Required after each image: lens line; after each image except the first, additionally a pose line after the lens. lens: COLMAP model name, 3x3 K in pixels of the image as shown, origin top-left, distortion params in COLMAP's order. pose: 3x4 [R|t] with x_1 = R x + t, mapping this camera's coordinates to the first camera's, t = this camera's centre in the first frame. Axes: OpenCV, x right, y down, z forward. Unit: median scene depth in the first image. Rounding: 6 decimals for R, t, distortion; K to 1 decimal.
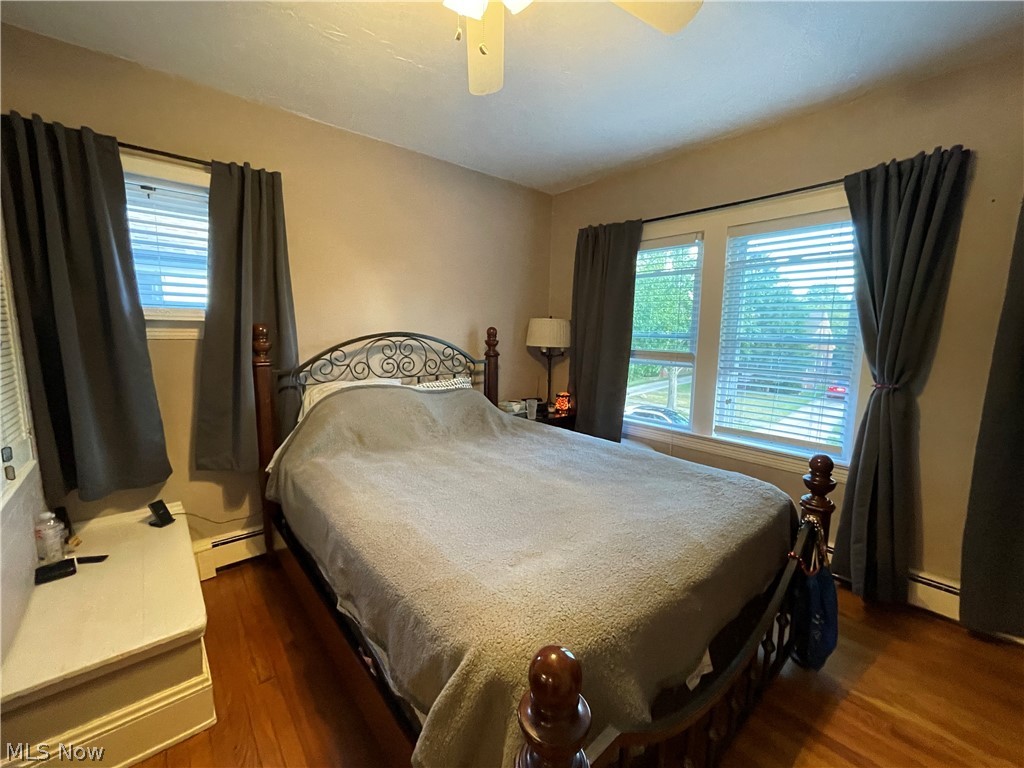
lens RADIAL K [[418.2, 0, 508.7], [0, 418.2, 389.7], [0, 0, 1]] dist [-0.003317, 0.001221]
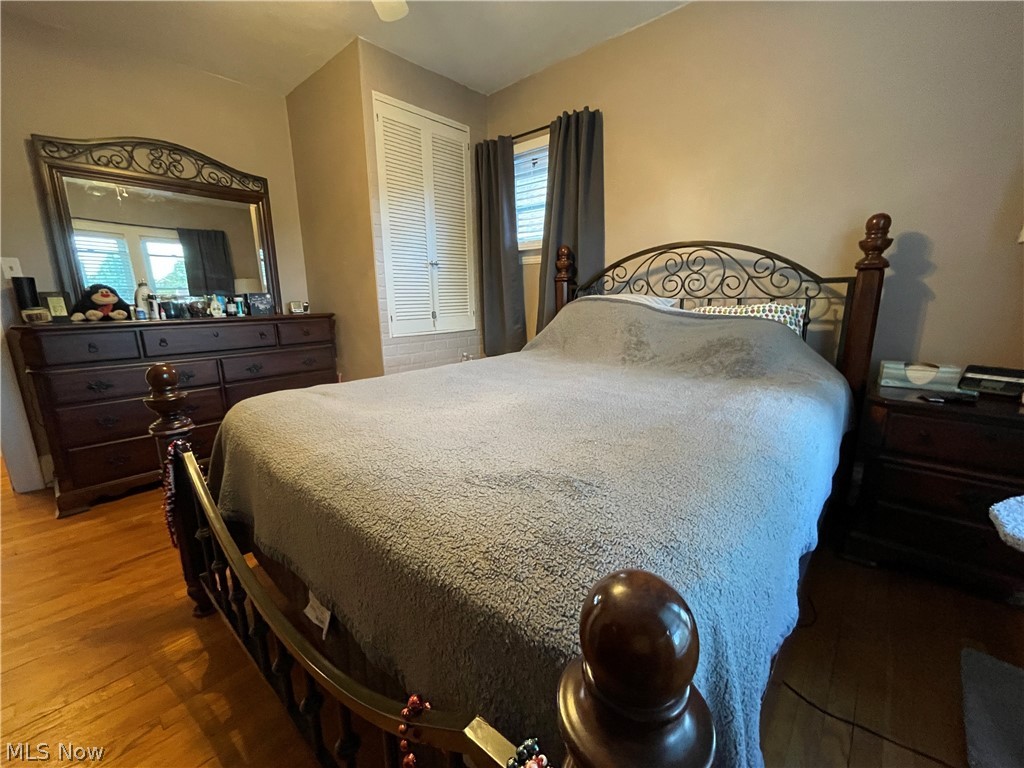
lens RADIAL K [[418.2, 0, 510.6], [0, 418.2, 381.3], [0, 0, 1]] dist [-0.003317, 0.001221]
pose [[0.147774, 0.186833, -0.971214, 0.530322], [-0.126461, 0.977504, 0.168802, 0.036009], [0.980903, 0.097876, 0.168076, 0.541107]]
